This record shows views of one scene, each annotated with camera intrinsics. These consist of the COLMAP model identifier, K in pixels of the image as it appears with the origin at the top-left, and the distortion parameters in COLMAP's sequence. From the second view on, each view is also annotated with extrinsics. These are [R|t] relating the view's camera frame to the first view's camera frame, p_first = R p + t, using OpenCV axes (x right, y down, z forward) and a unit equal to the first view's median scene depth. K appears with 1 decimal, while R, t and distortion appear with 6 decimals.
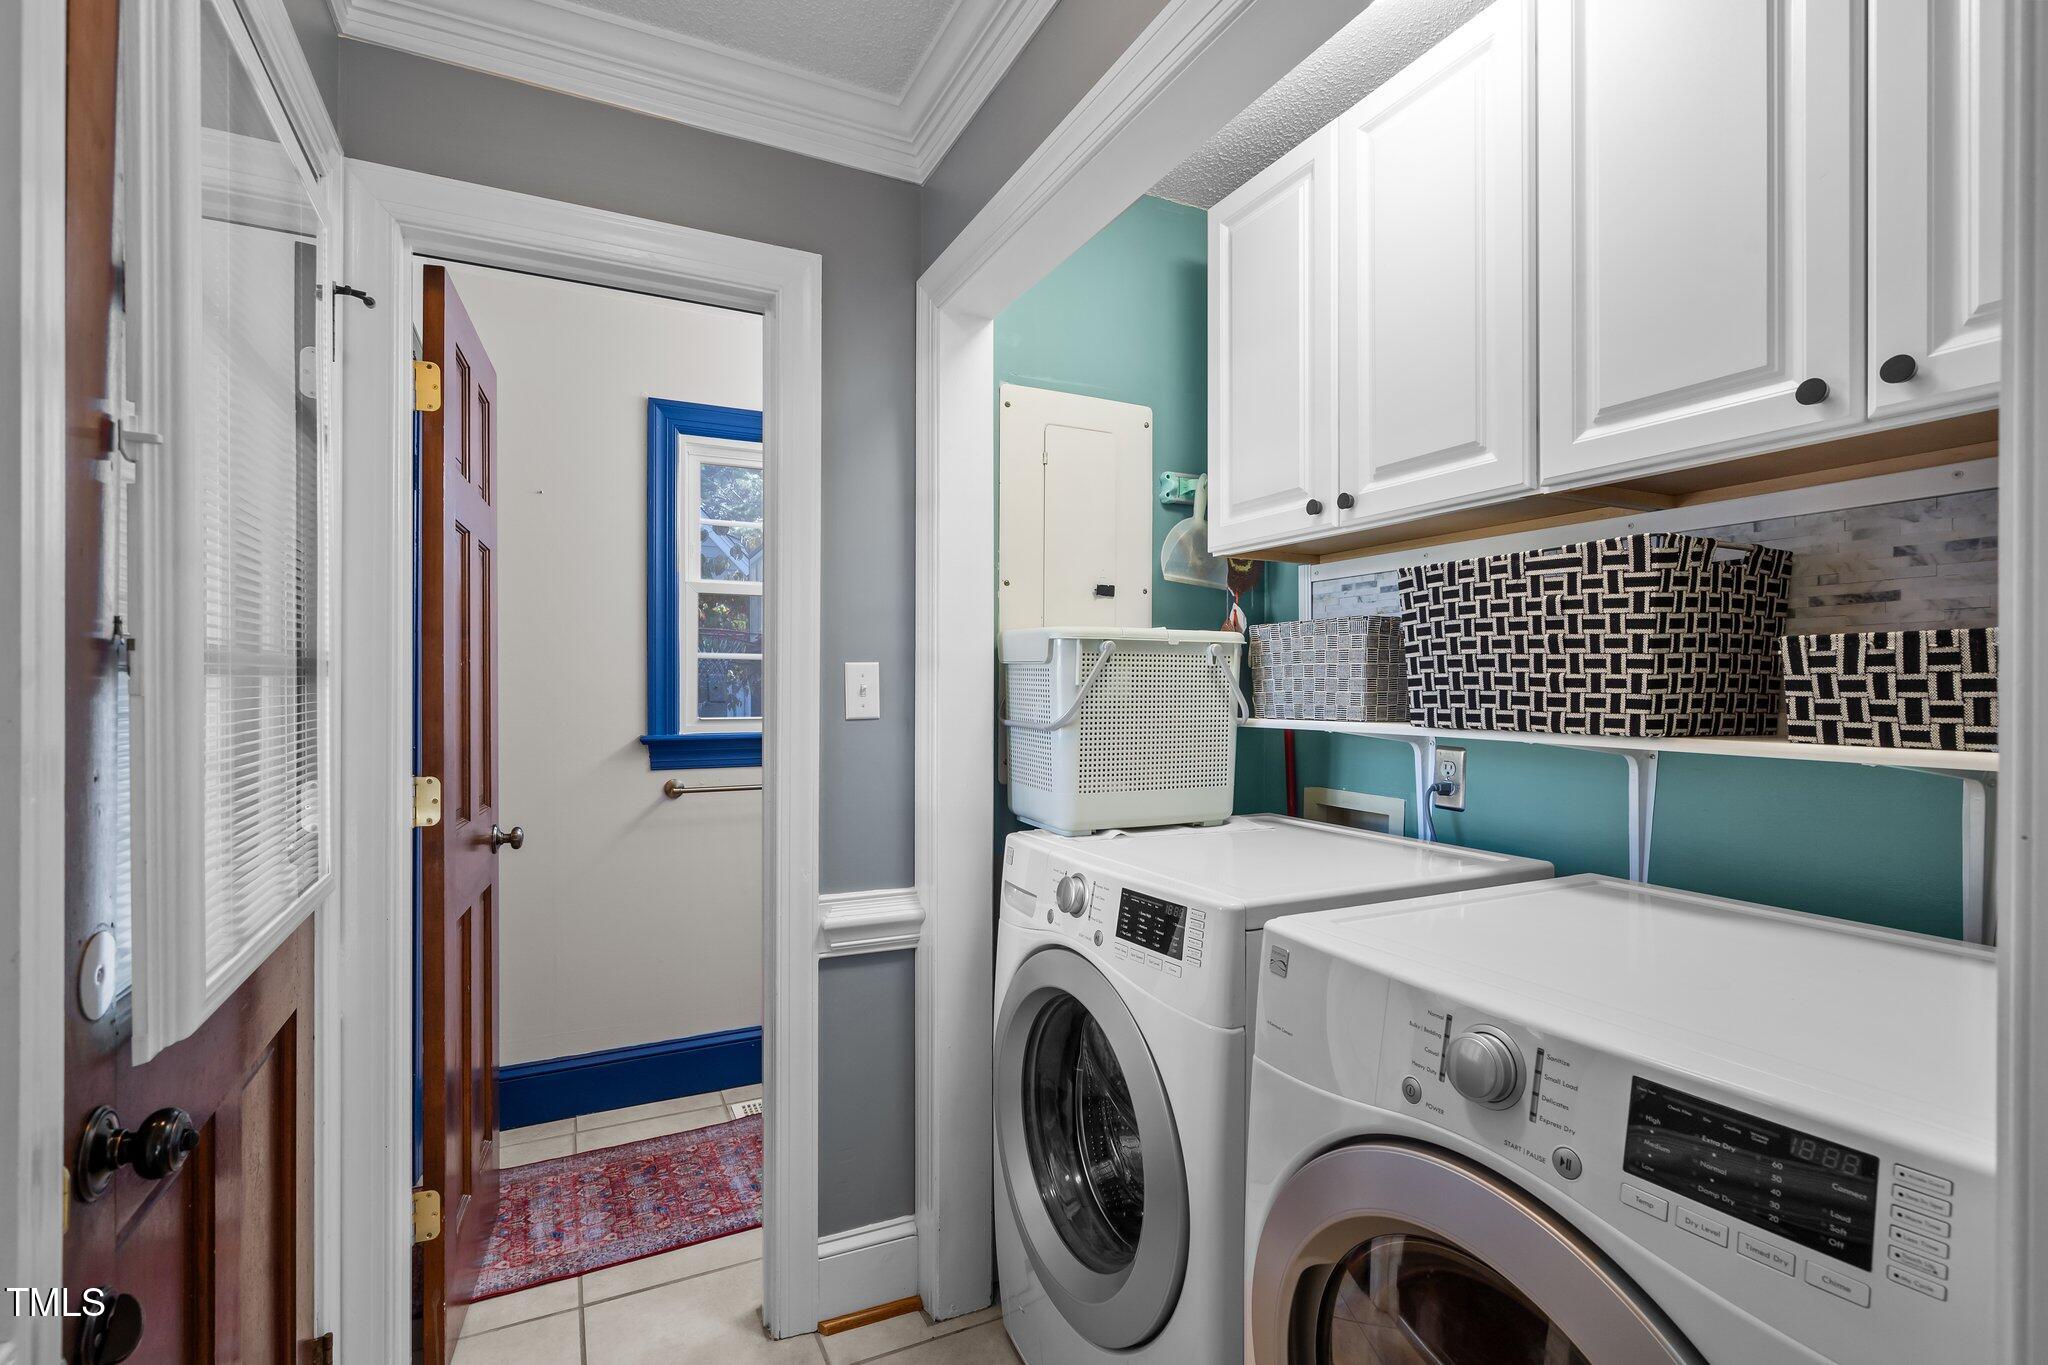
lens RADIAL K [[934.9, 0, 1031.3], [0, 934.9, 689.3], [0, 0, 1]] dist [-0.006235, 0.002015]
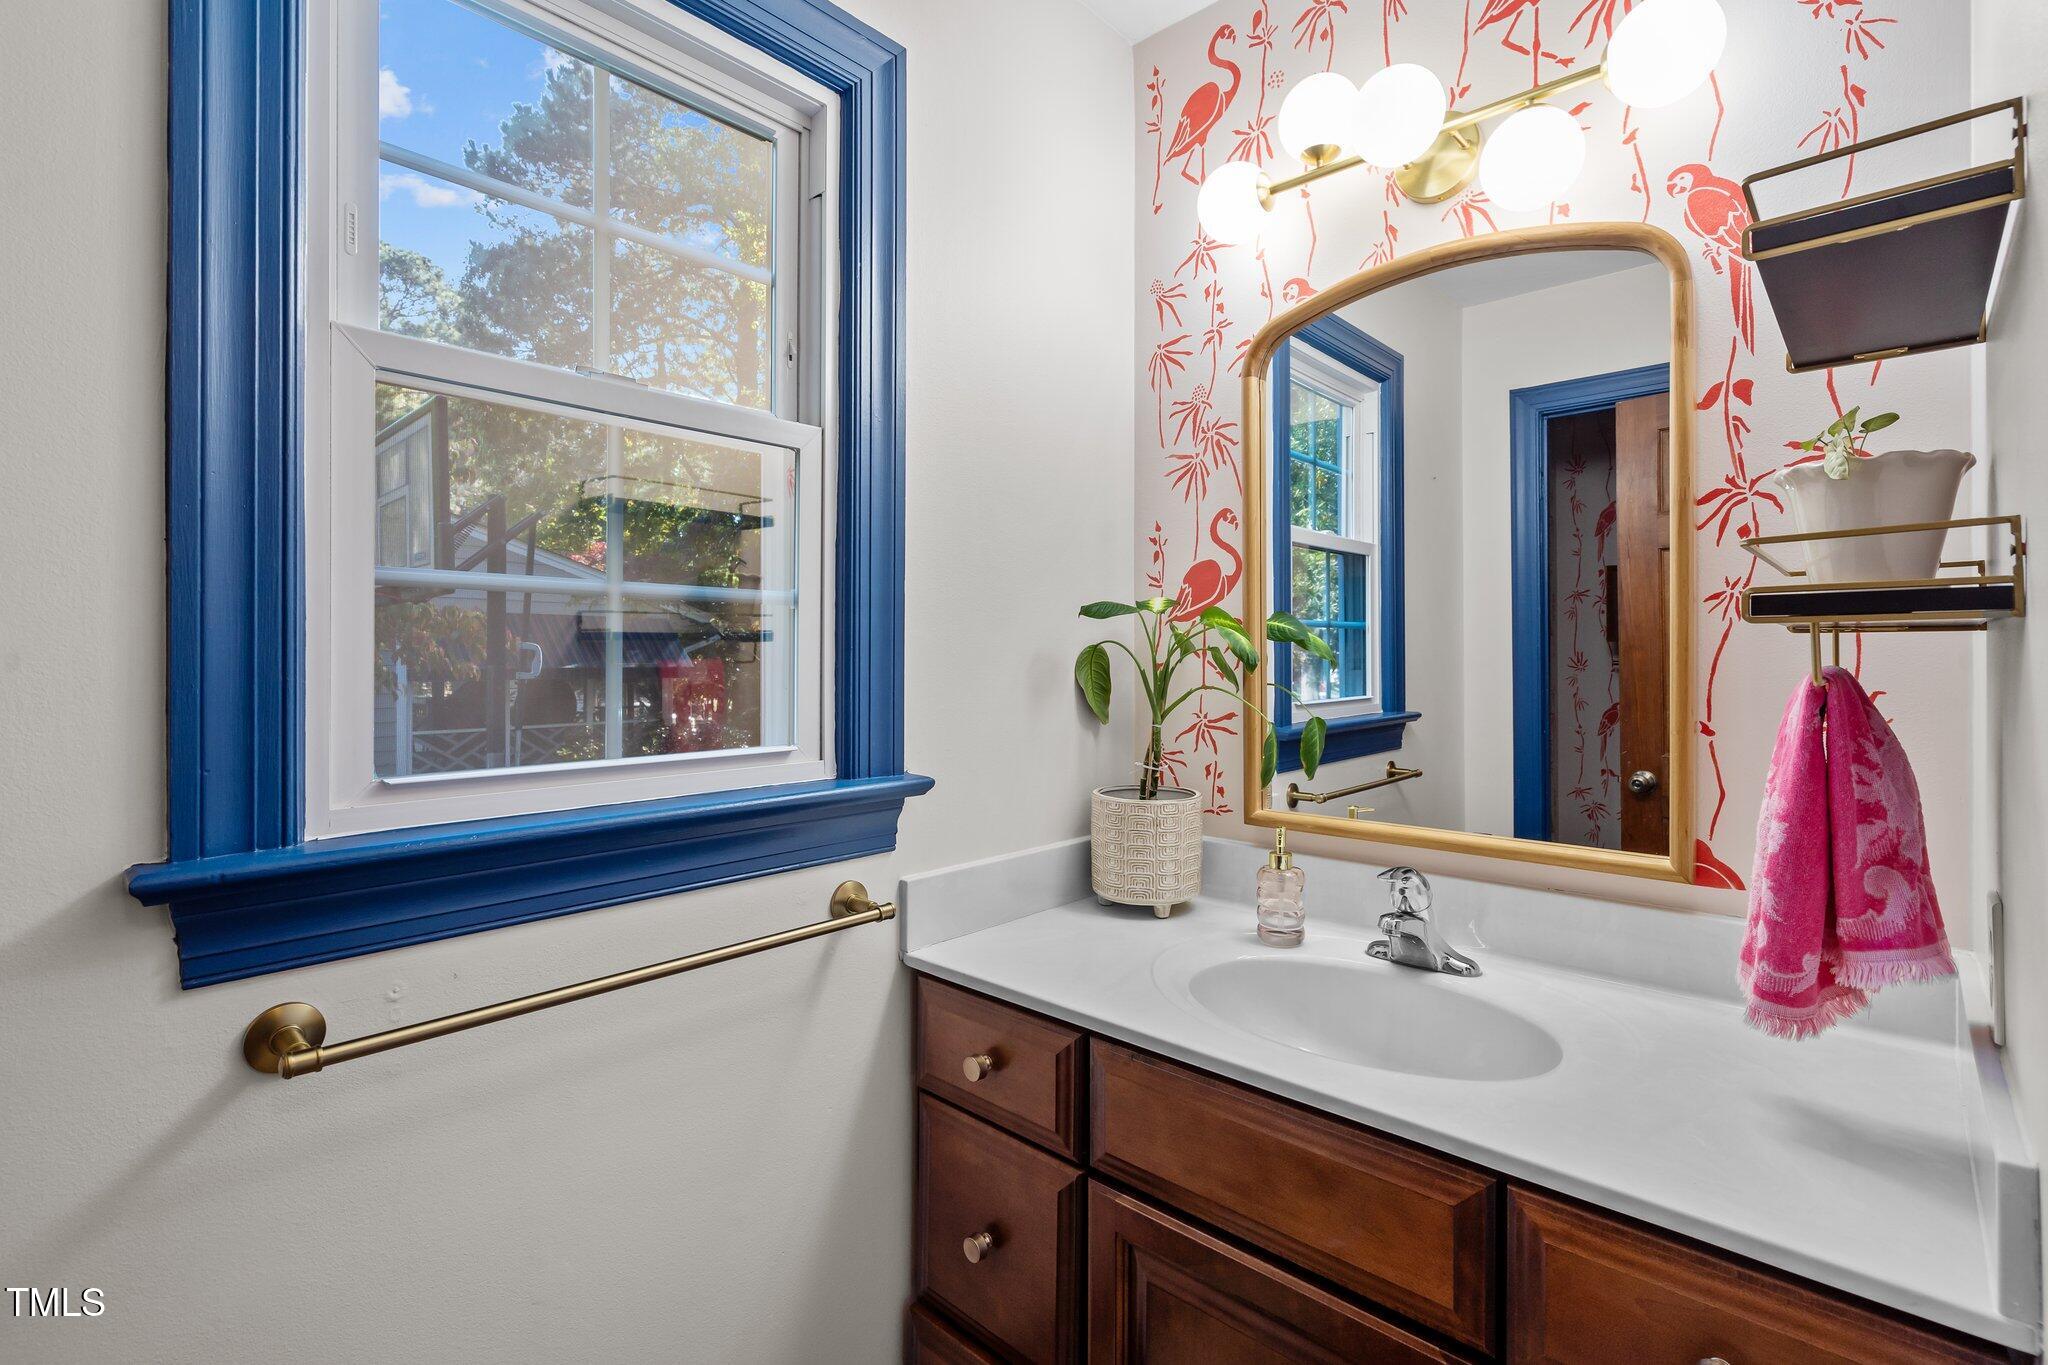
lens RADIAL K [[934.9, 0, 1009.7], [0, 934.9, 666.7], [0, 0, 1]] dist [-0.006235, 0.002015]
pose [[0.939906, -0.007836, 0.341344, -0.275346], [0.006972, 0.999969, 0.003760, -0.004350], [-0.341363, -0.001154, 0.939931, 0.669624]]
